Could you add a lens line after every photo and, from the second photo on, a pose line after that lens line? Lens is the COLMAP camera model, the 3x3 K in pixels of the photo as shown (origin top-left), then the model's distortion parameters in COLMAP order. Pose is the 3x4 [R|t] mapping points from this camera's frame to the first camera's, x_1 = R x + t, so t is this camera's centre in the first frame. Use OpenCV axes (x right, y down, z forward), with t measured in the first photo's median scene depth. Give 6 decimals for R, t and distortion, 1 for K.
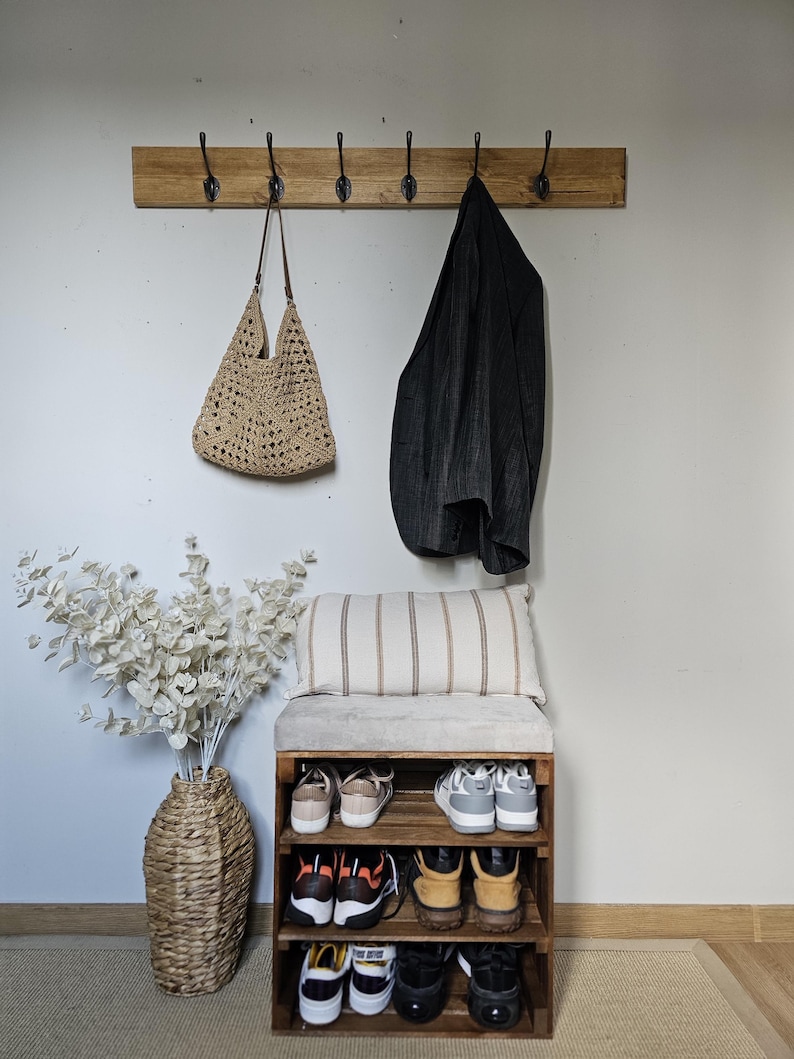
lens RADIAL K [[715.8, 0, 400.7], [0, 715.8, 518.6], [0, 0, 1]] dist [0.009277, -0.014804]
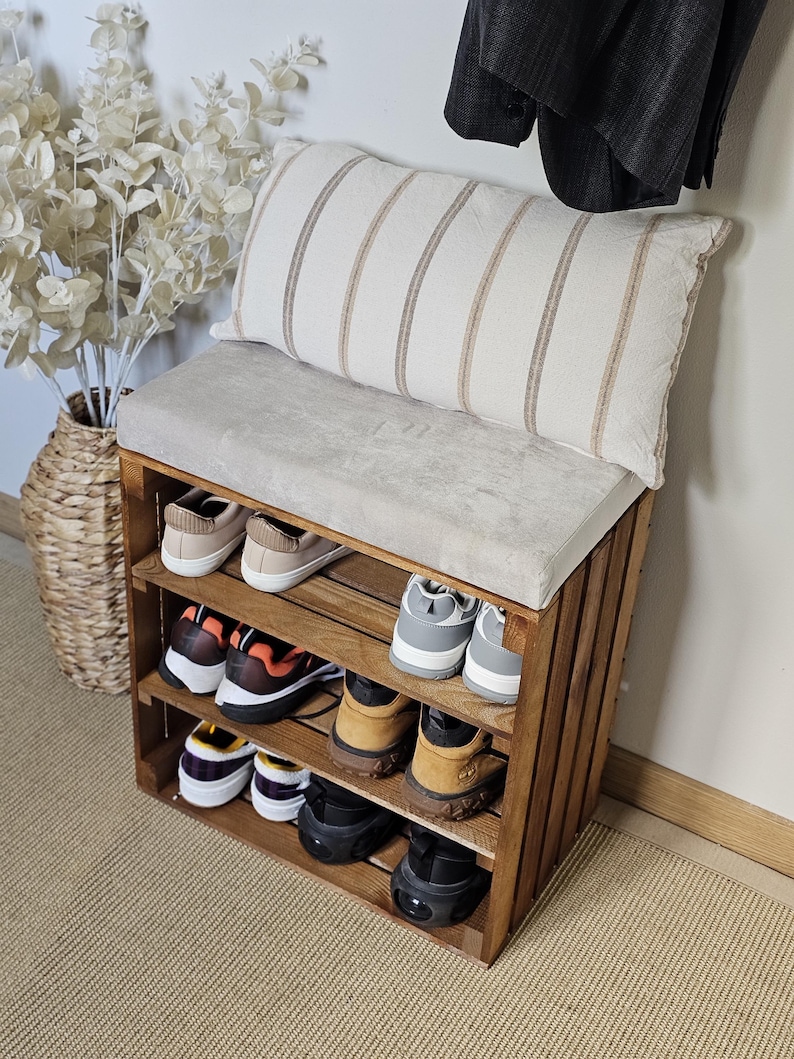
lens RADIAL K [[1452.2, 0, 406.1], [0, 1452.2, 519.7], [0, 0, 1]] dist [0.071485, 0.000000]
pose [[0.864484, 0.320801, -0.386981, 0.503771], [-0.044587, 0.815770, 0.576656, -0.322205], [0.500679, -0.481255, 0.719523, 0.222669]]
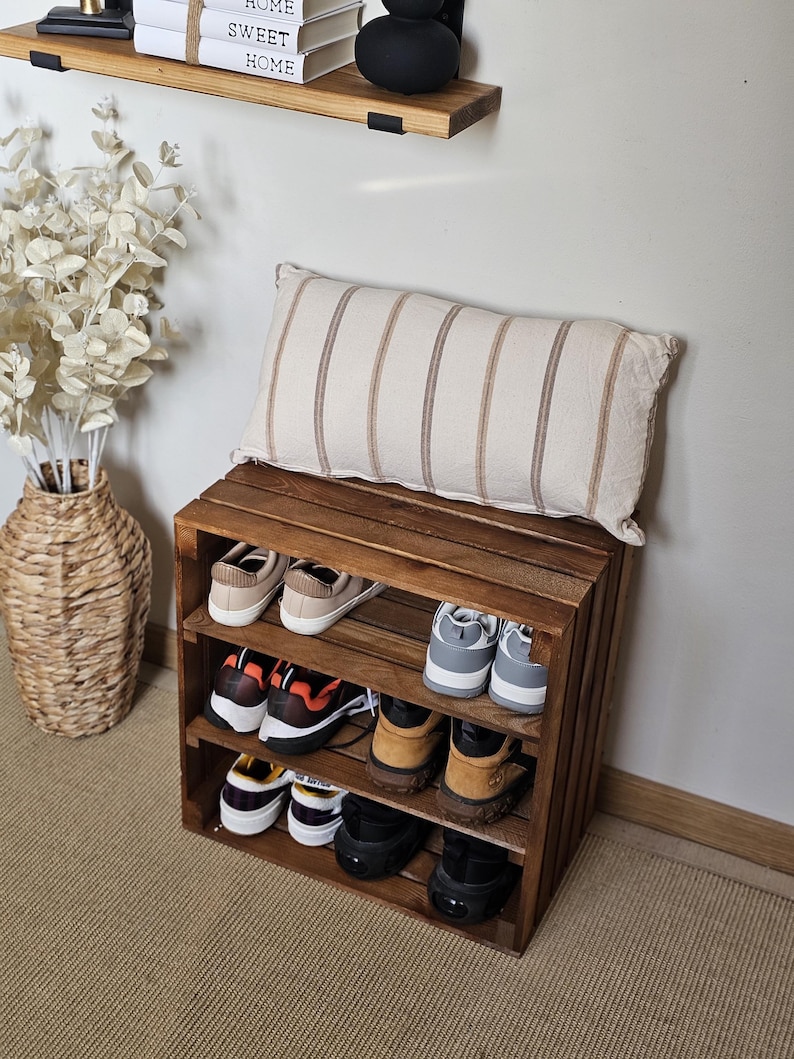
lens RADIAL K [[1452.2, 0, 372.6], [0, 1452.2, 513.1], [0, 0, 1]] dist [0.071485, 0.000000]
pose [[0.903988, 0.241303, -0.352955, 0.470258], [-0.026641, 0.855702, 0.516782, -0.383585], [0.426726, -0.457762, 0.779973, 0.009030]]
